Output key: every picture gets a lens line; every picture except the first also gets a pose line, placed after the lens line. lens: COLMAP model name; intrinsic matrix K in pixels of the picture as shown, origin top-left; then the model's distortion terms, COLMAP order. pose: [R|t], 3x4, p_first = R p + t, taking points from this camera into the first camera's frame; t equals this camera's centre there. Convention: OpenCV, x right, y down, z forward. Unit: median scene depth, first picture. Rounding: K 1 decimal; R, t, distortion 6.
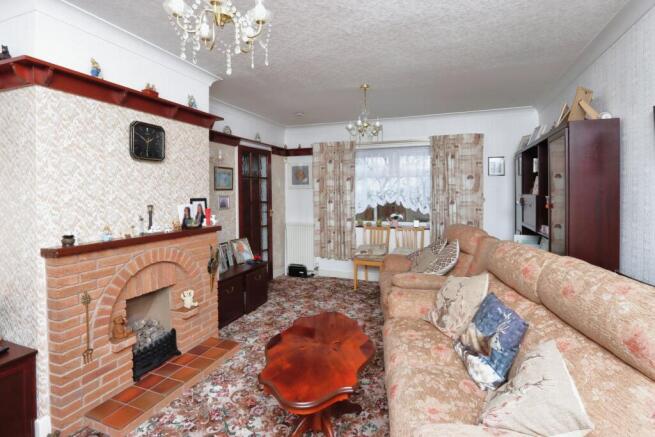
lens RADIAL K [[316.0, 0, 328.5], [0, 316.0, 196.8], [0, 0, 1]] dist [-0.021016, 0.002225]
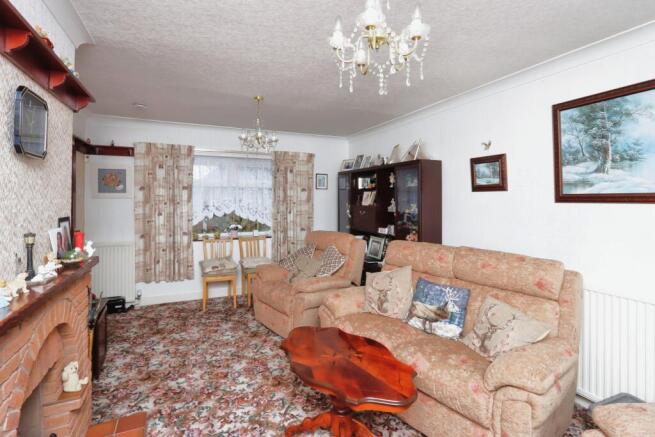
lens RADIAL K [[316.0, 0, 323.4], [0, 316.0, 195.9], [0, 0, 1]] dist [-0.021016, 0.002225]
pose [[0.709599, 0.010896, 0.704521, -0.296714], [0.005132, 0.999774, -0.020632, -0.013820], [-0.704587, 0.018256, 0.709383, 0.107449]]
